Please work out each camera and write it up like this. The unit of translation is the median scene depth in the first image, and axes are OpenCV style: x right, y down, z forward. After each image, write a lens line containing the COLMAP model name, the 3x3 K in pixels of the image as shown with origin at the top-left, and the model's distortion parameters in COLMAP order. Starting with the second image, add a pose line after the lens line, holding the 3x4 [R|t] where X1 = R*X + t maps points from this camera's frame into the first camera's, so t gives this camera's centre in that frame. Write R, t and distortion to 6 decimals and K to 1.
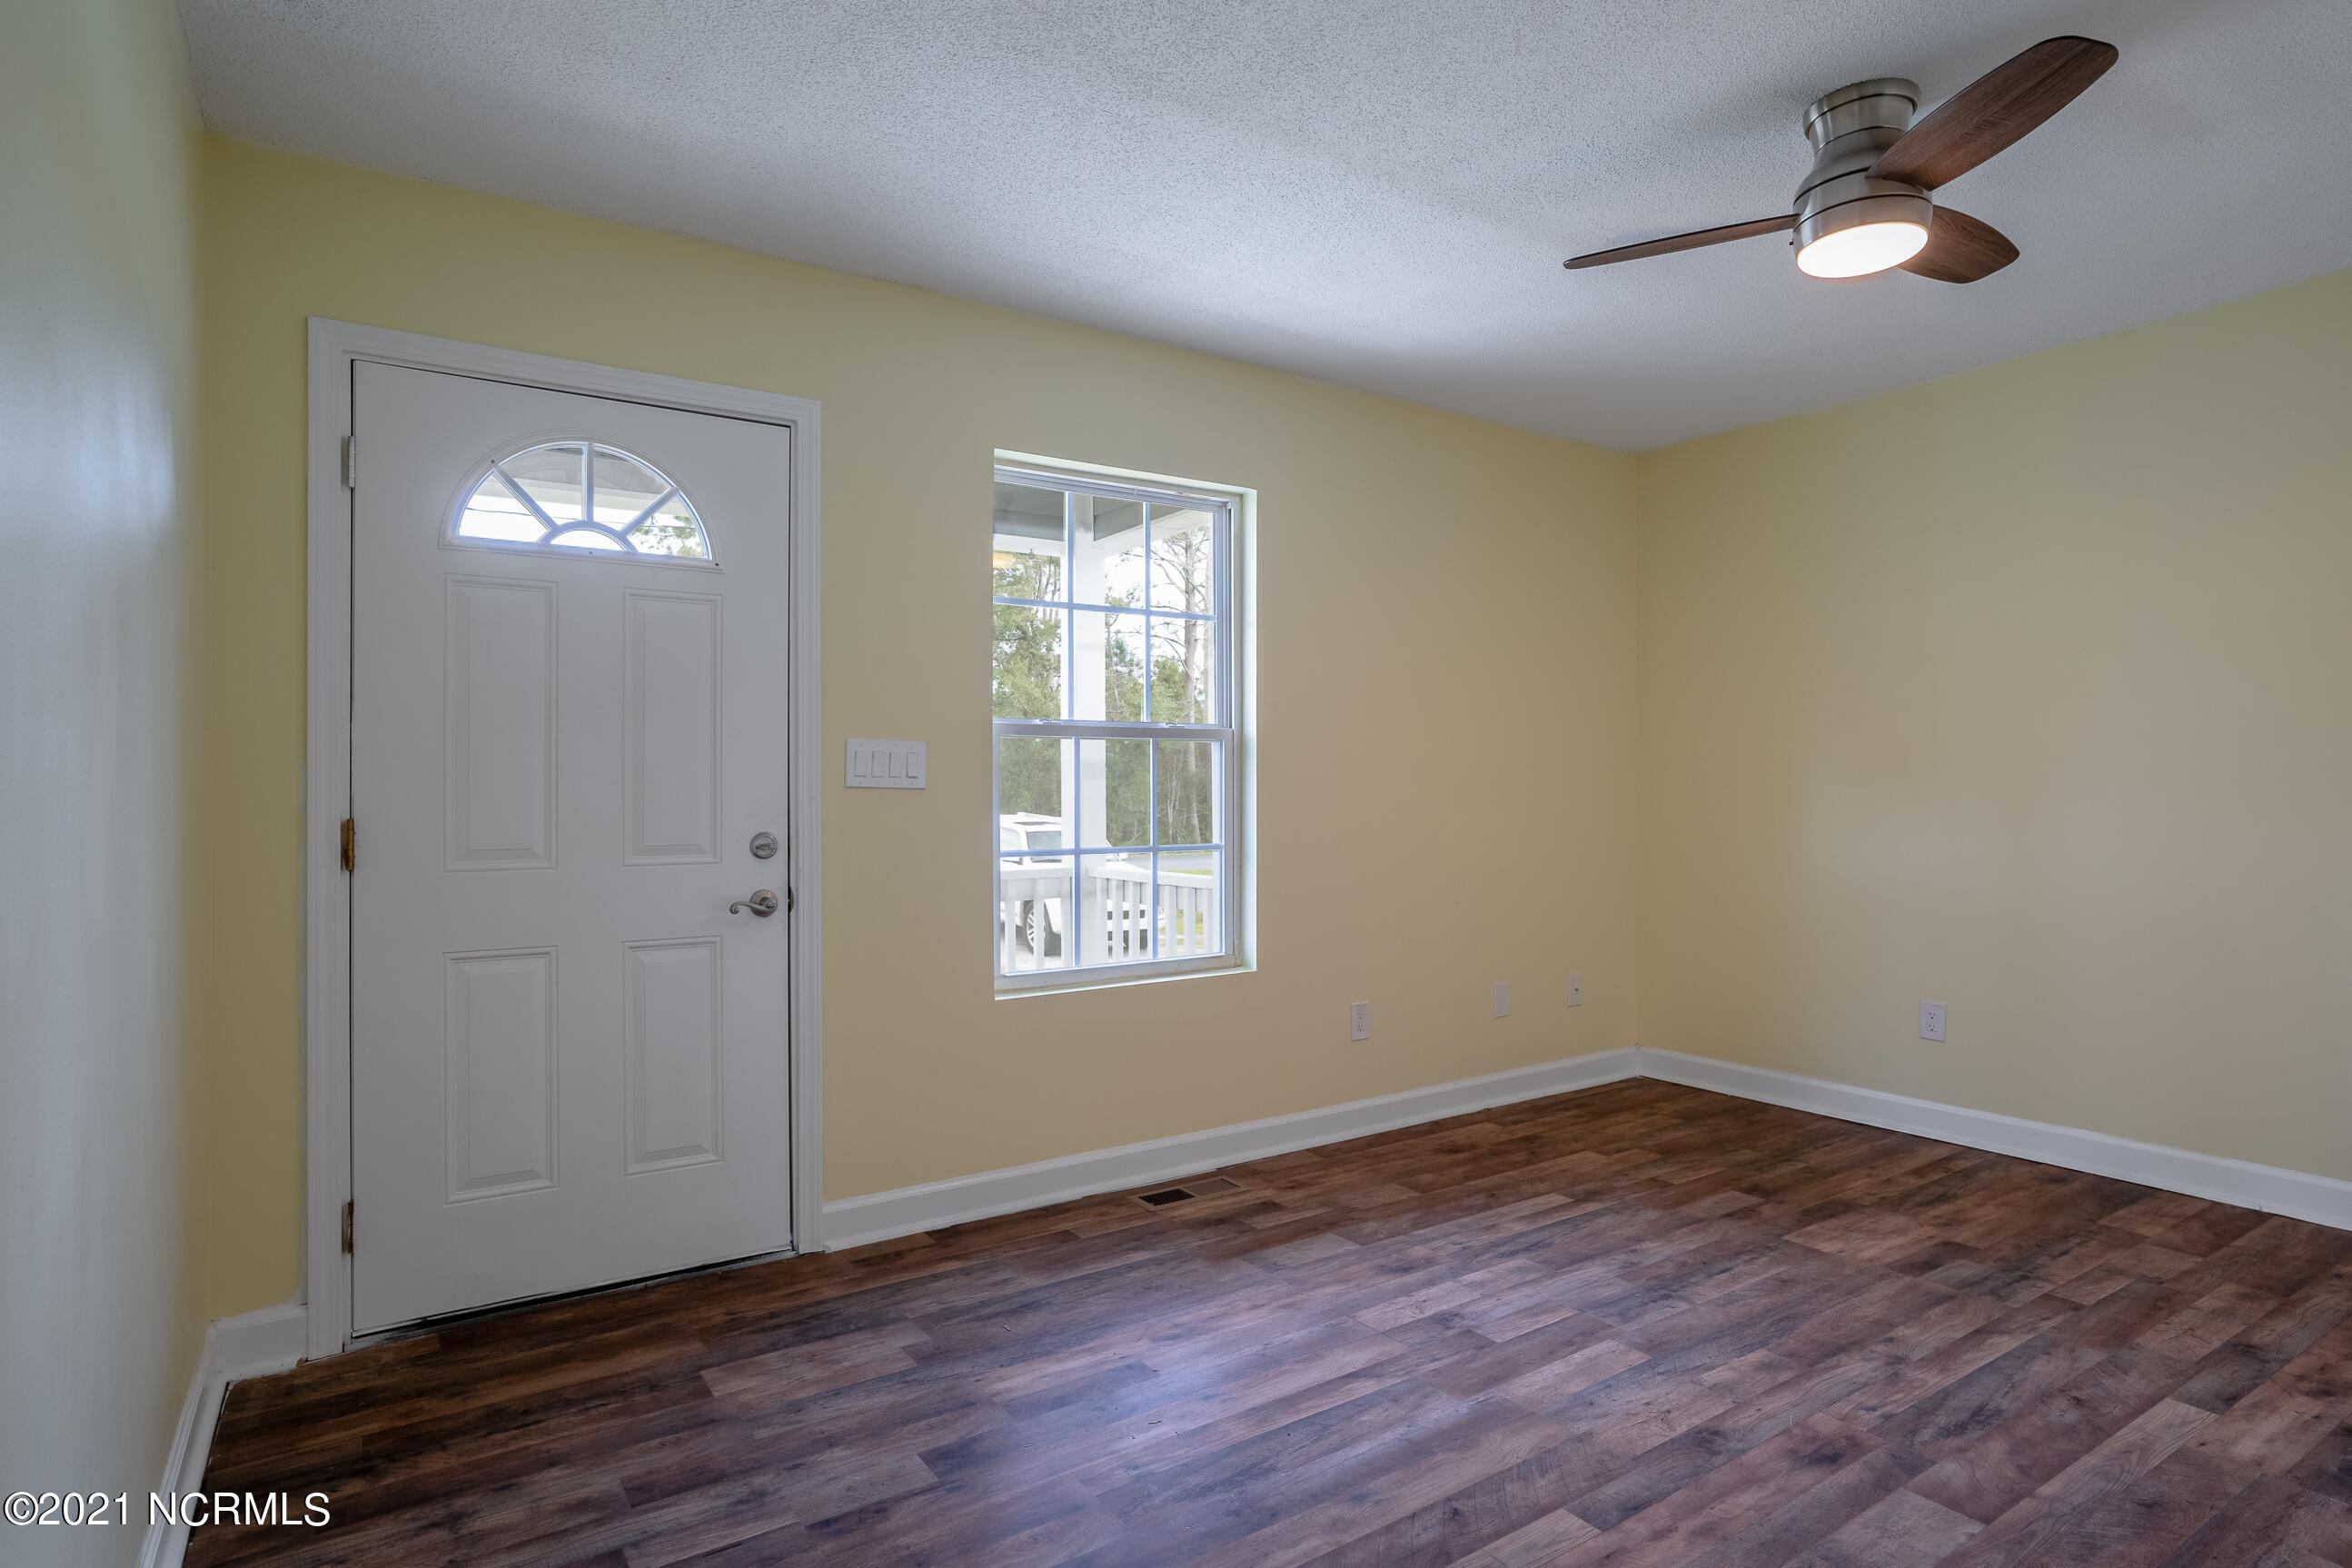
lens RADIAL K [[1237.0, 0, 1179.2], [0, 1237.0, 787.5], [0, 0, 1]] dist [-0.021087, 0.012548]
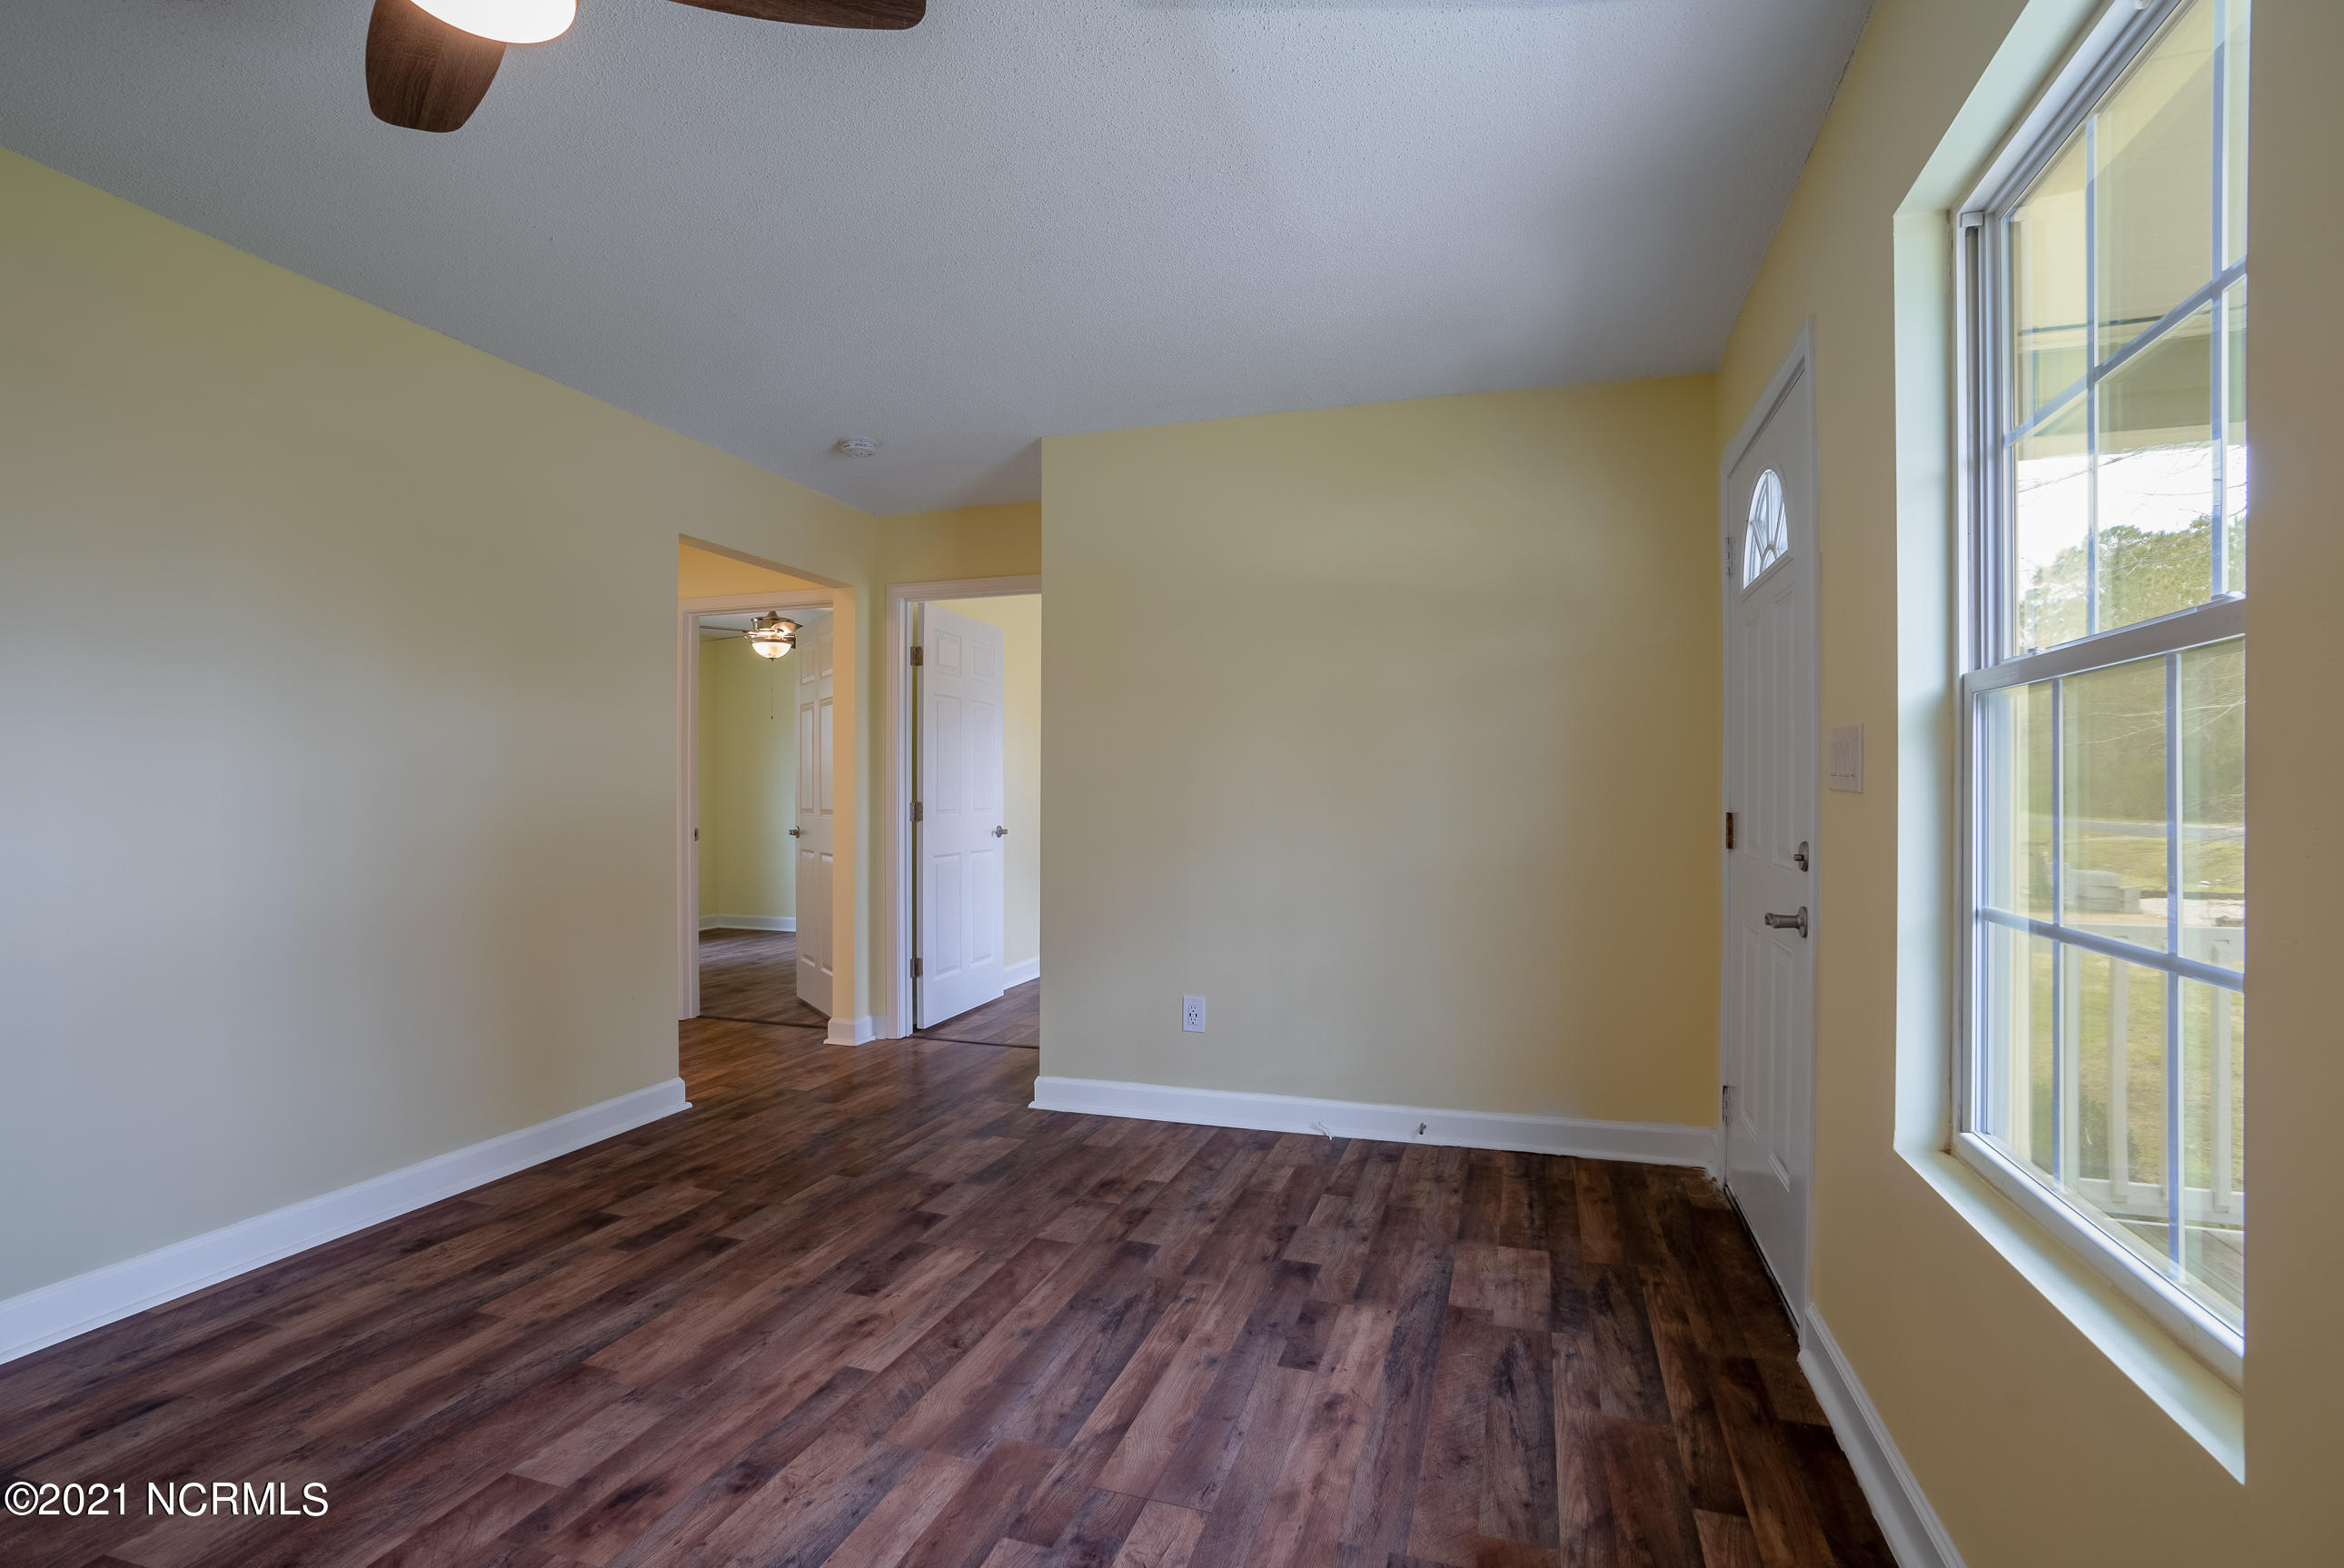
lens RADIAL K [[1100.0, 0, 1168.4], [0, 1100.0, 797.9], [0, 0, 1]] dist [-0.049589, 0.021289]
pose [[-0.788668, 0.006294, -0.614787, 0.575758], [0.004050, 0.999979, 0.005042, -0.000079], [0.614806, 0.001487, -0.788677, 1.565876]]
